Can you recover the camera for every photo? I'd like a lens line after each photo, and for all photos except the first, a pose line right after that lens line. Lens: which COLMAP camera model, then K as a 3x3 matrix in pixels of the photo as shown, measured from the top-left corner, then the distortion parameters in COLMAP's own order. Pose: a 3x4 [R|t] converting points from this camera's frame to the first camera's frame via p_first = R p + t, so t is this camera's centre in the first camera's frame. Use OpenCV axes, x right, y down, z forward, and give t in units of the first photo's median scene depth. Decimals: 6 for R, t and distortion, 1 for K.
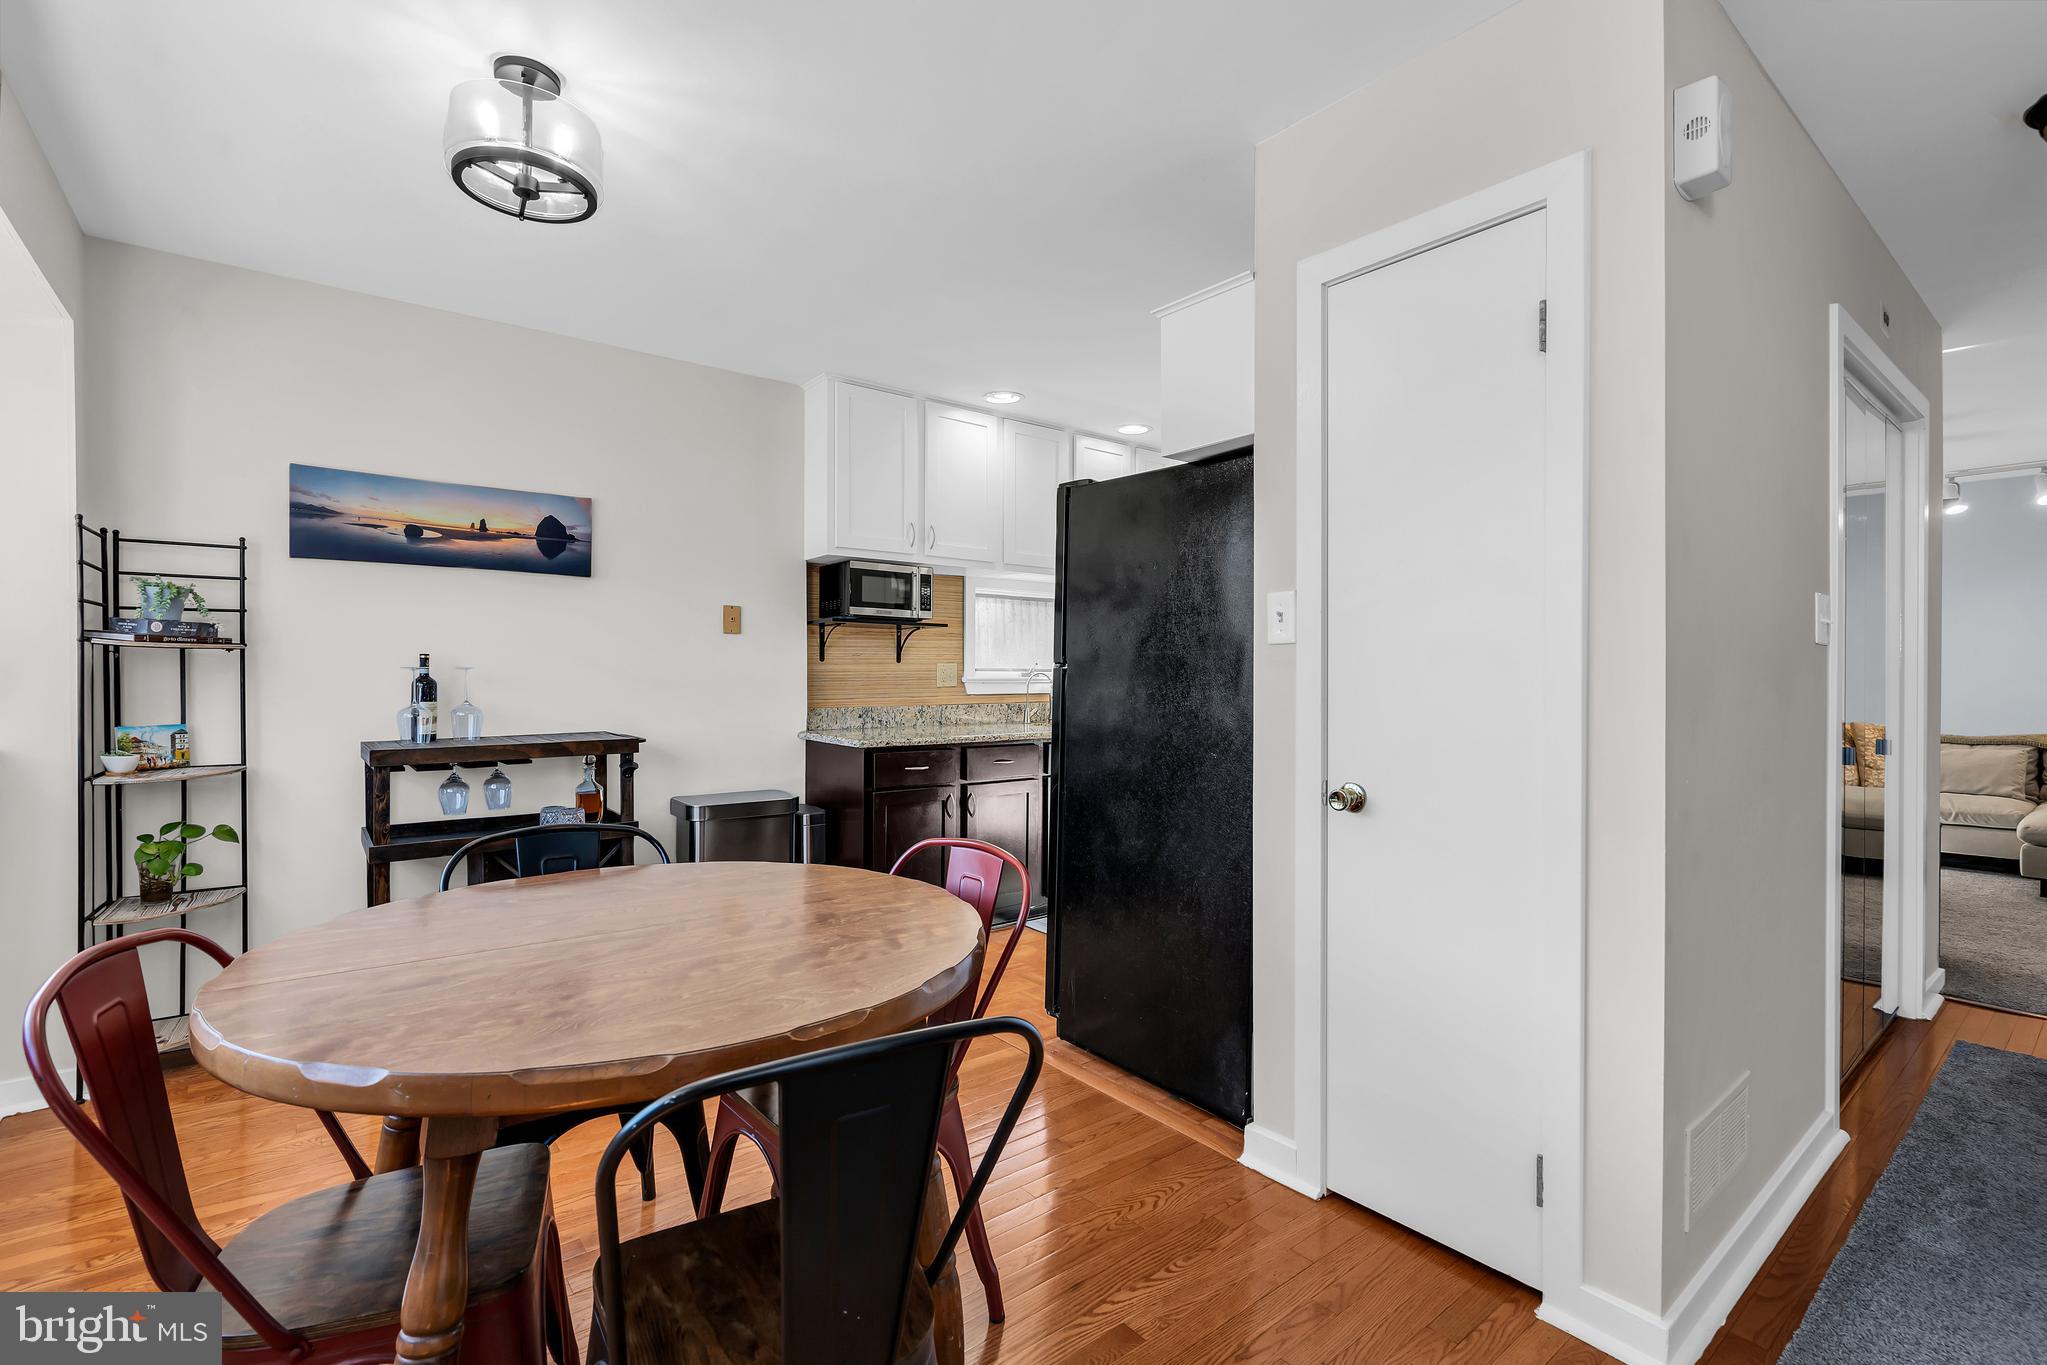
lens RADIAL K [[924.6, 0, 1023.9], [0, 924.6, 680.9], [0, 0, 1]] dist [-0.005284, 0.001488]
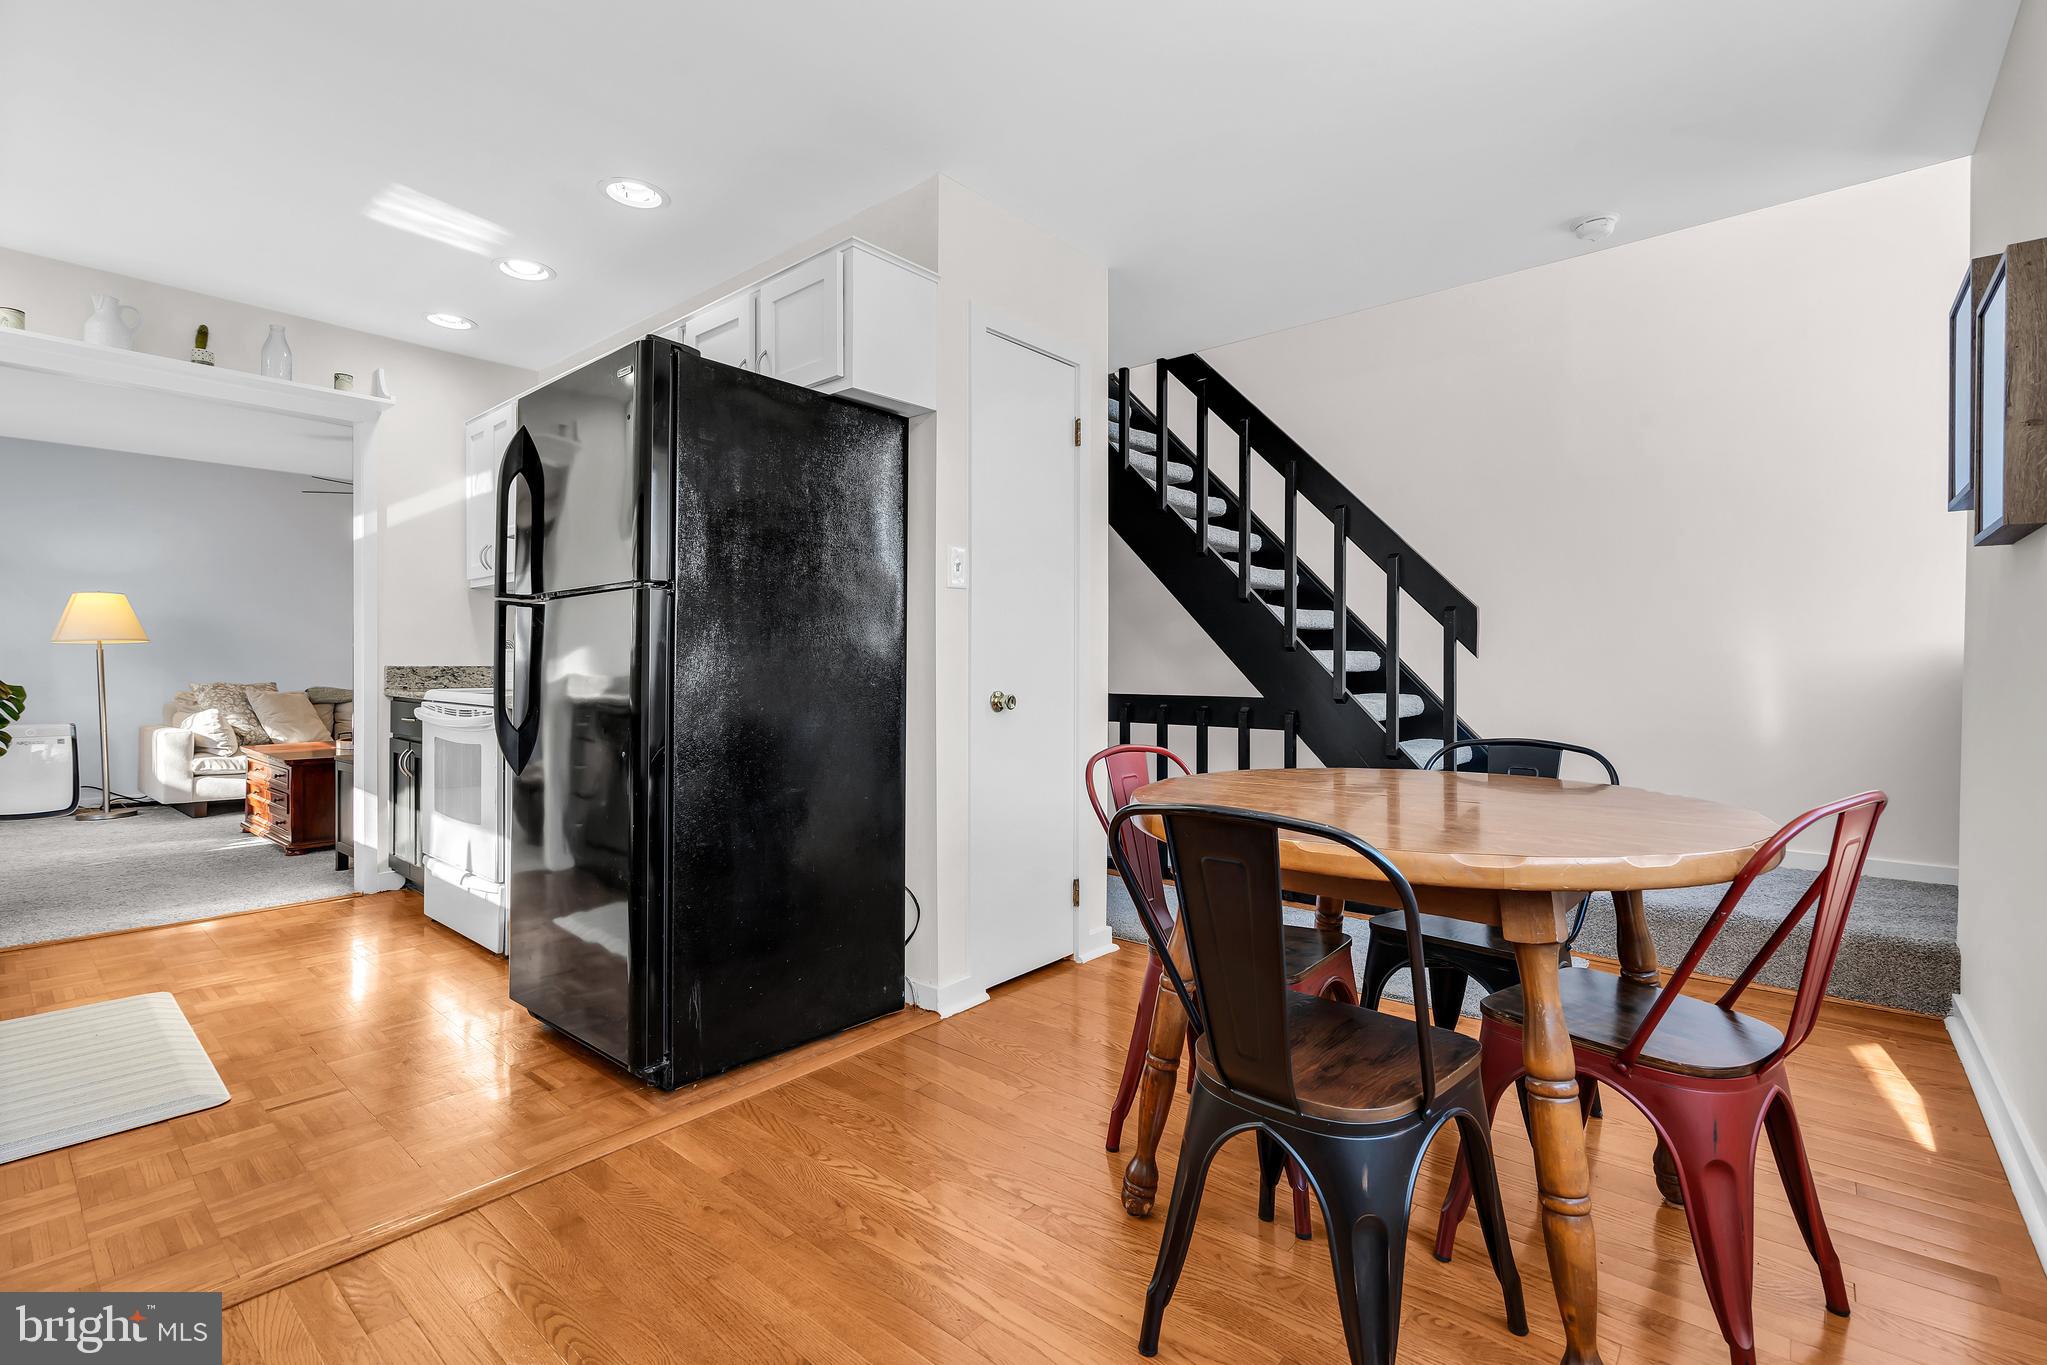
lens RADIAL K [[924.6, 0, 1020.4], [0, 924.6, 666.8], [0, 0, 1]] dist [-0.005284, 0.001488]
pose [[-0.184527, -0.007548, 0.982798, -0.862682], [0.010278, 0.999901, 0.009609, 0.050134], [-0.982774, 0.011874, -0.184431, 1.007578]]
